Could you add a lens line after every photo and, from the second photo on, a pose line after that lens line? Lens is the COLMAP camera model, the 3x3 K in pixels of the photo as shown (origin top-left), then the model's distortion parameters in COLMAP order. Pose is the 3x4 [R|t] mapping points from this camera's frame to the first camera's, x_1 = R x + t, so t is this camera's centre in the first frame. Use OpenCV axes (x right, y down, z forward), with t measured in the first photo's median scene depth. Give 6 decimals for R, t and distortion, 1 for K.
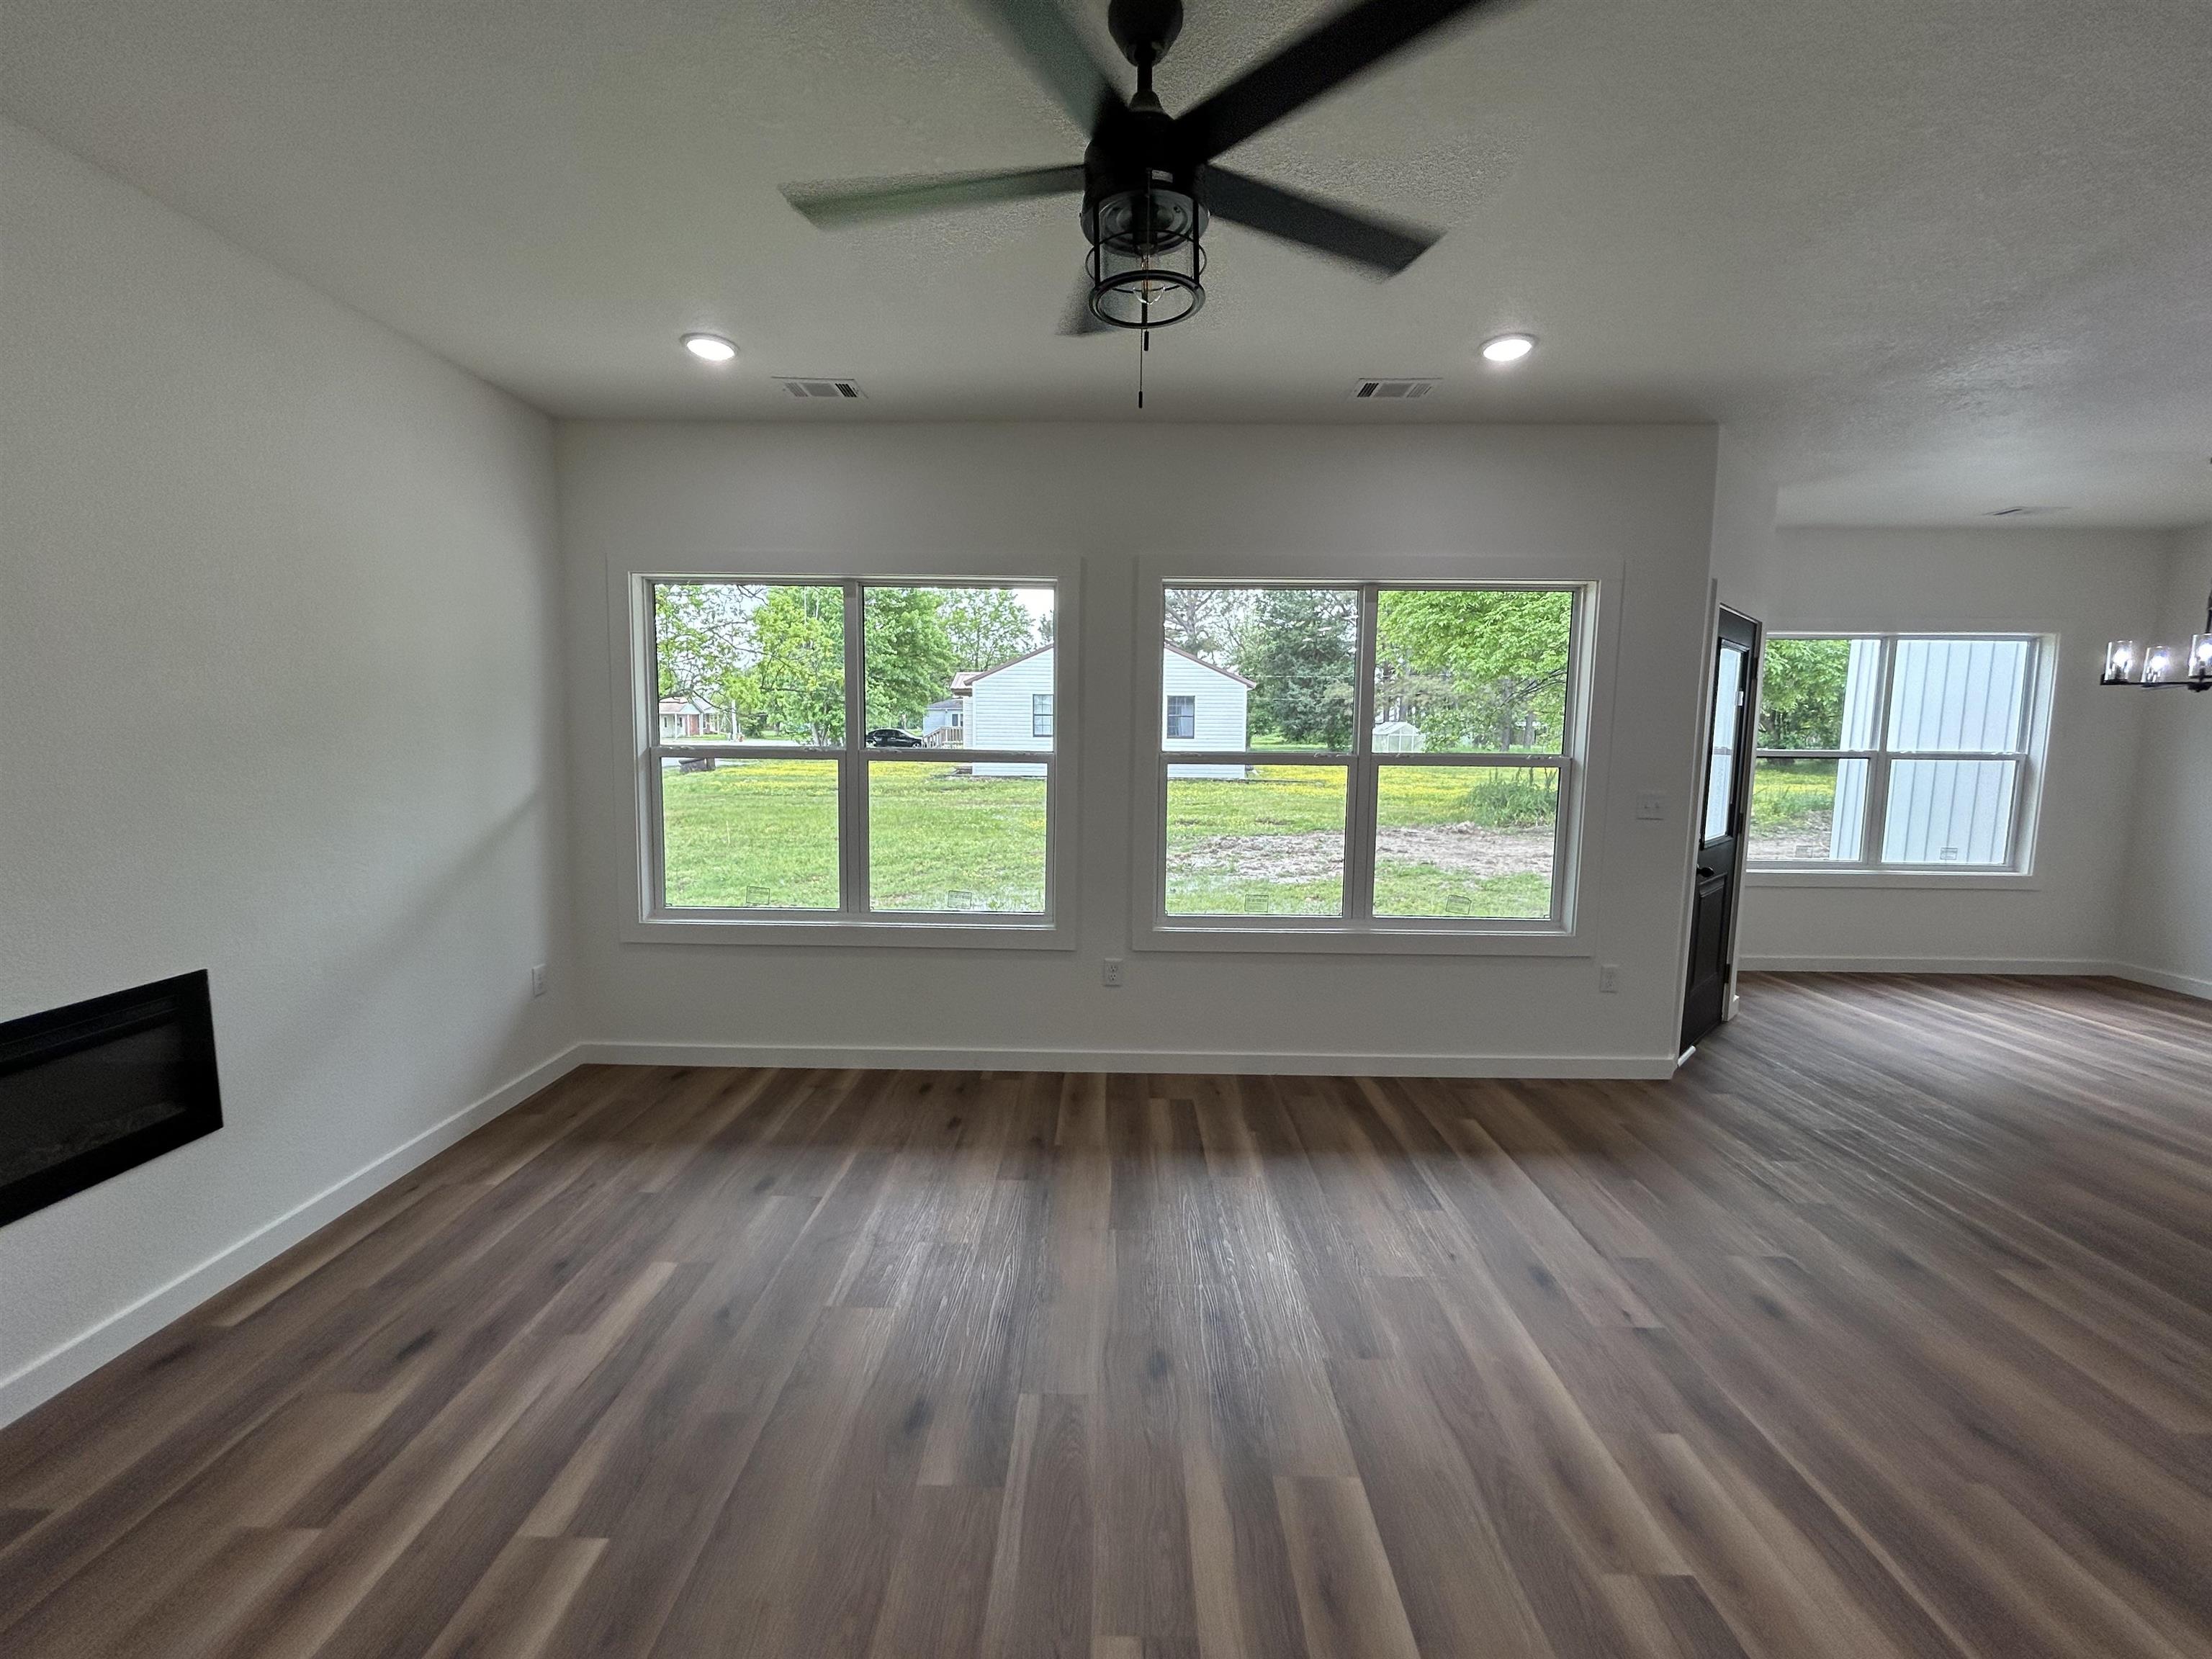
lens RADIAL K [[894.6, 0, 1102.8], [0, 894.6, 820.7], [0, 0, 1]] dist [0.001651, 0.000440]
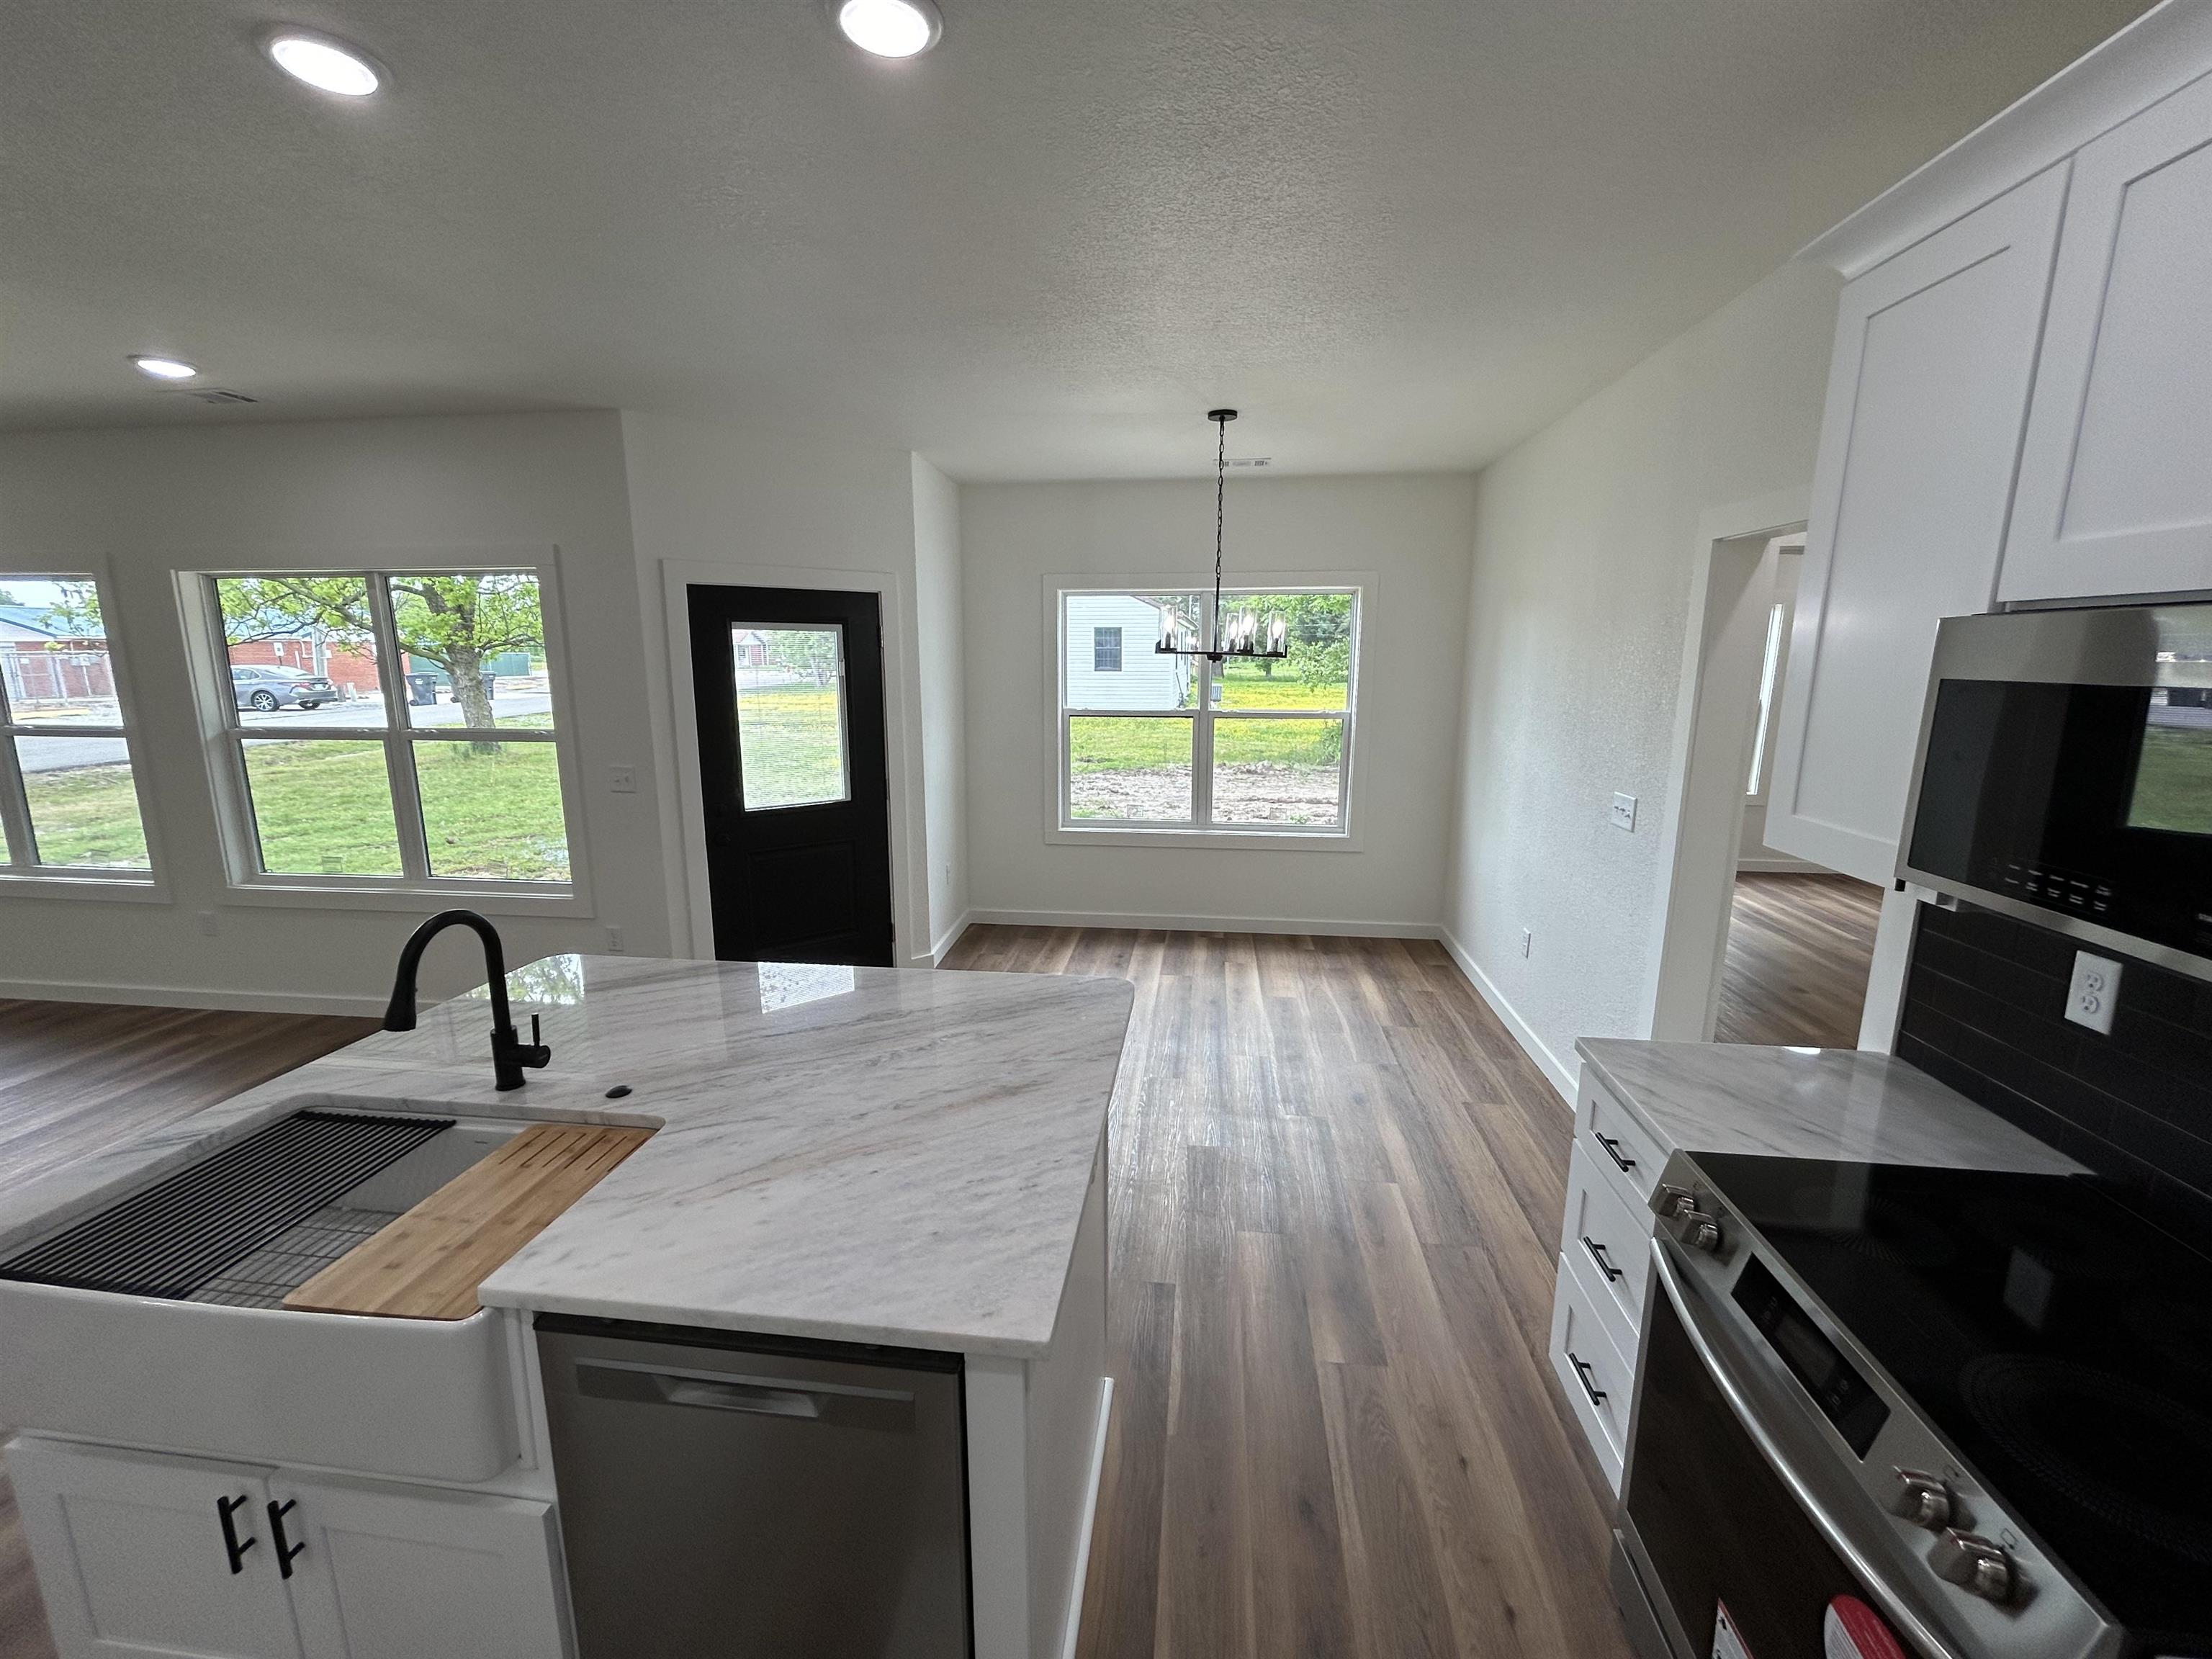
lens RADIAL K [[894.6, 0, 1106.3], [0, 894.6, 824.4], [0, 0, 1]] dist [0.001651, 0.000440]
pose [[0.994419, 0.009478, -0.105072, 1.404632], [-0.000406, 0.996293, 0.086025, -0.059447], [0.105498, -0.085502, 0.990737, 0.006402]]
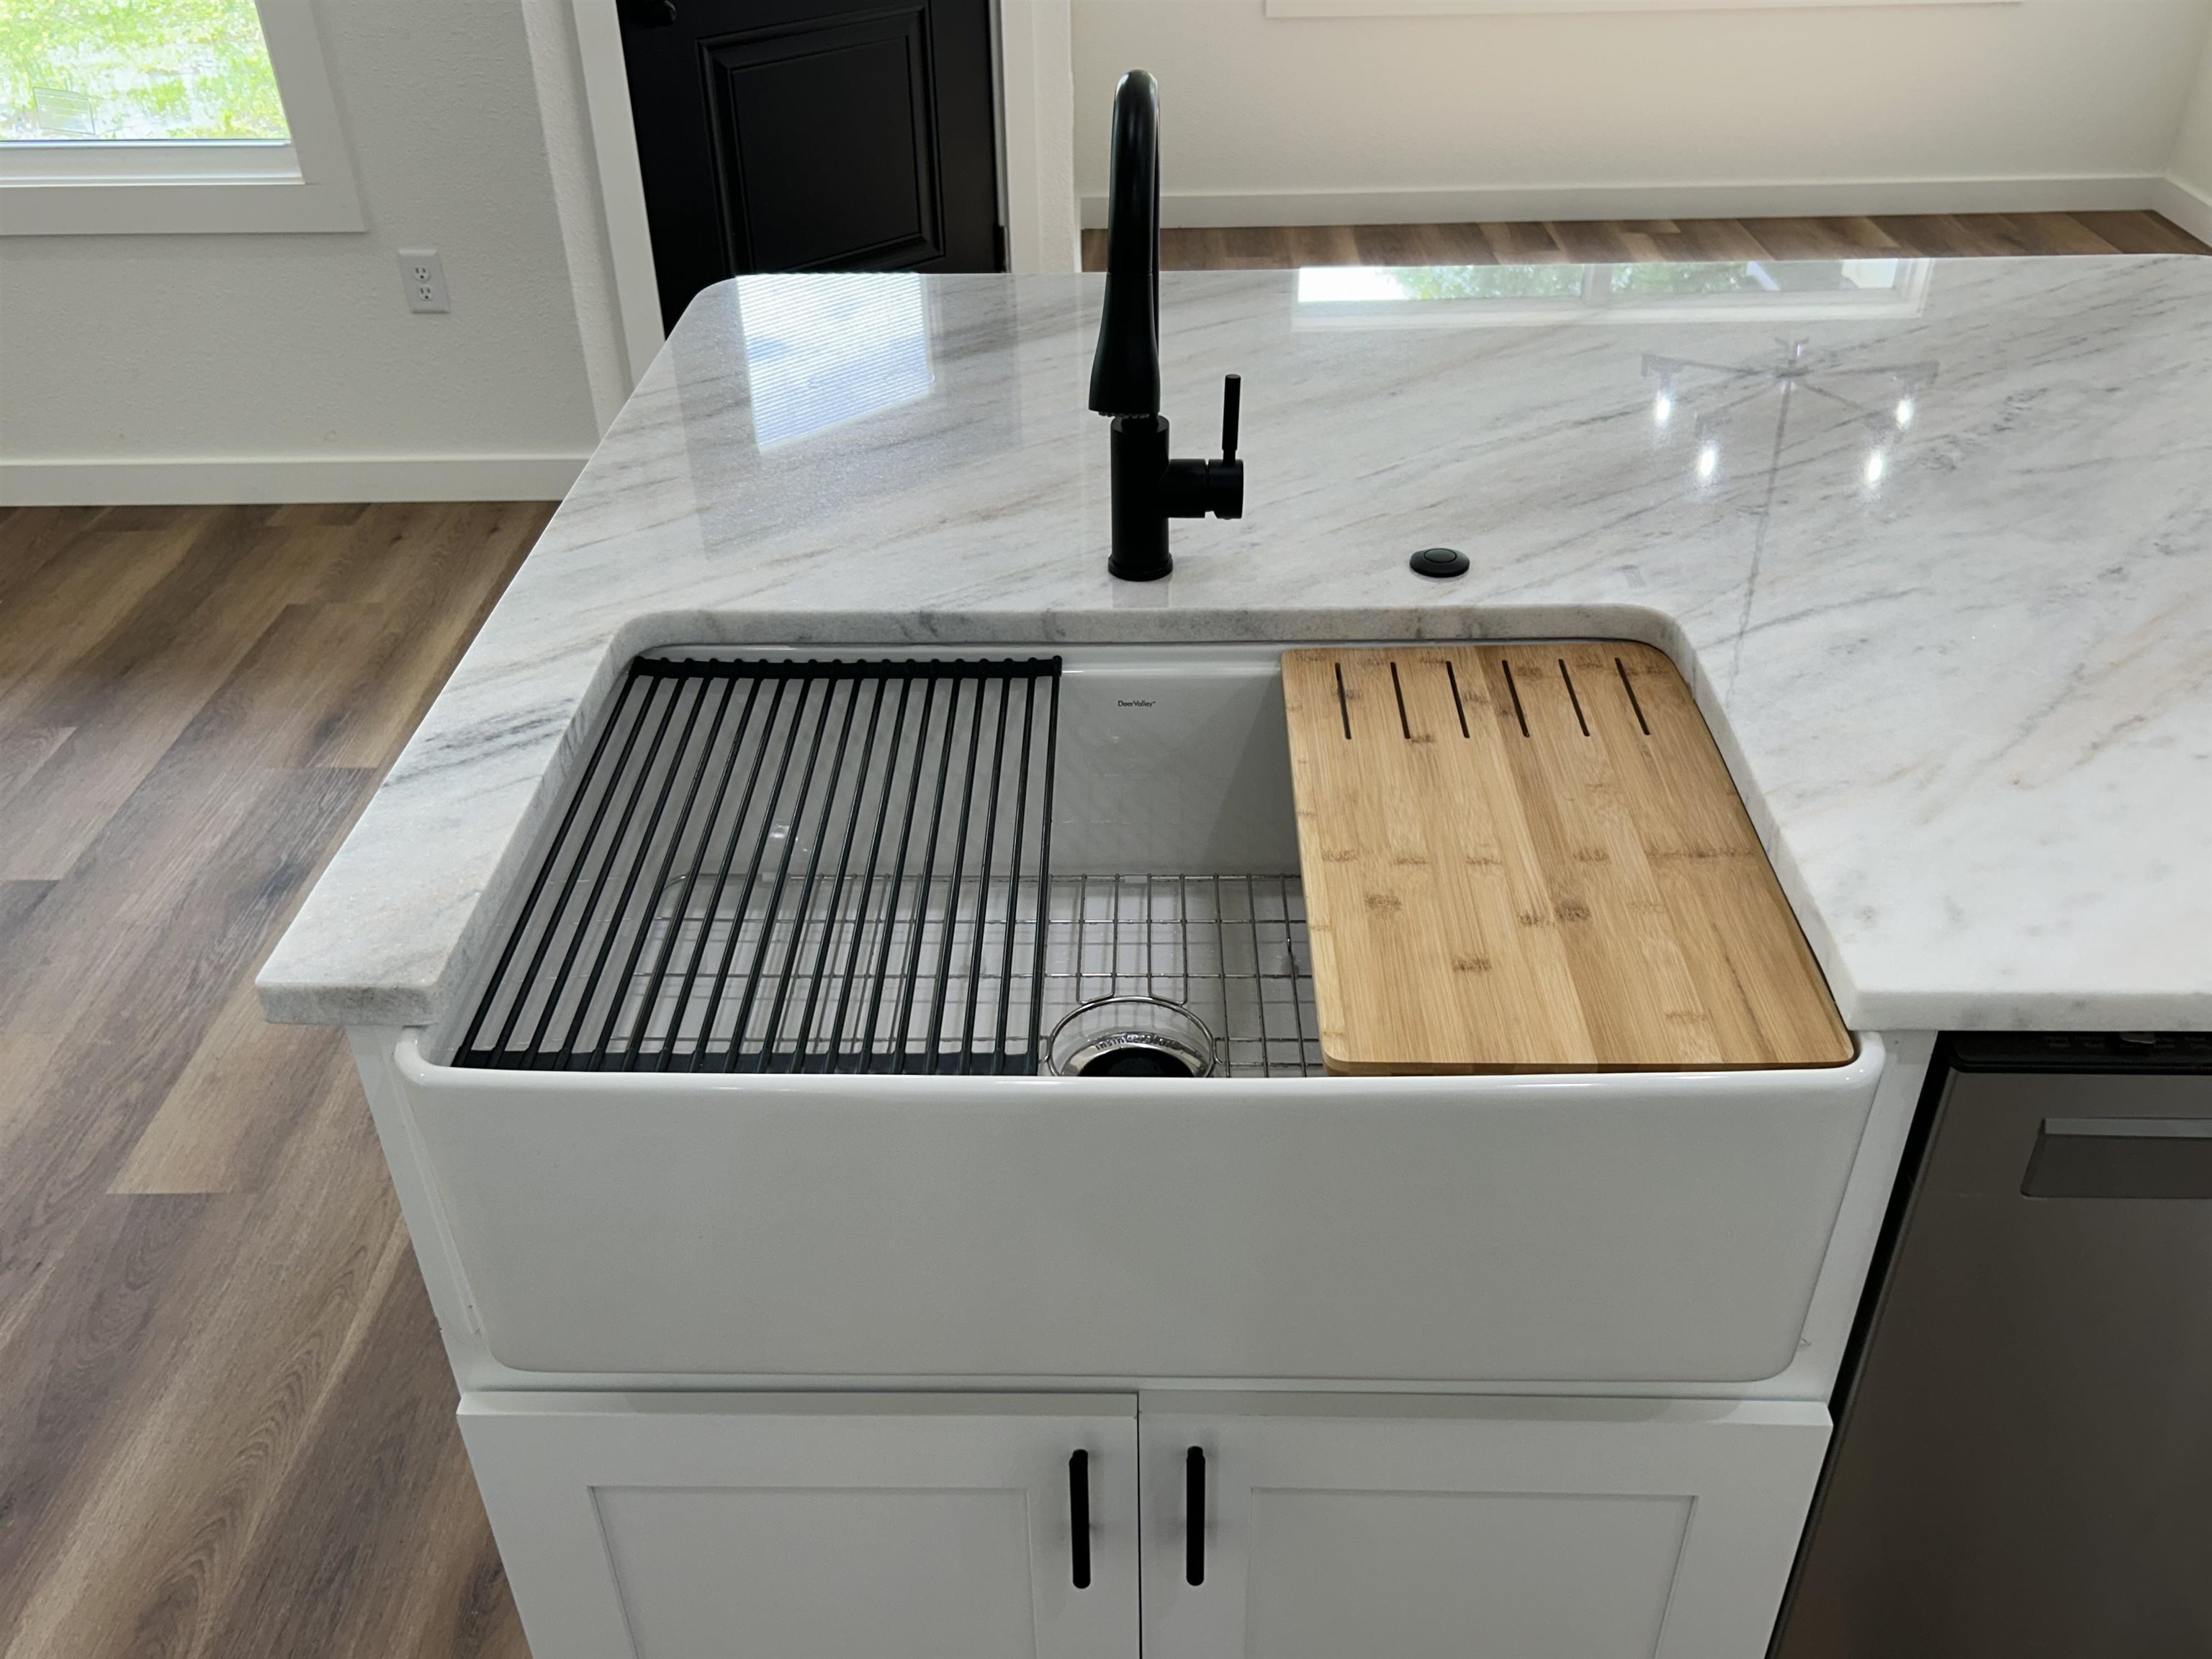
lens RADIAL K [[1858.1, 0, 1103.1], [0, 1858.1, 834.1], [0, 0, 1]] dist [0.054886, -0.065889]
pose [[0.999496, -0.020334, -0.024380, 1.018412], [0.029459, 0.880317, 0.473470, -0.013979], [0.011835, -0.473950, 0.880472, 0.062953]]
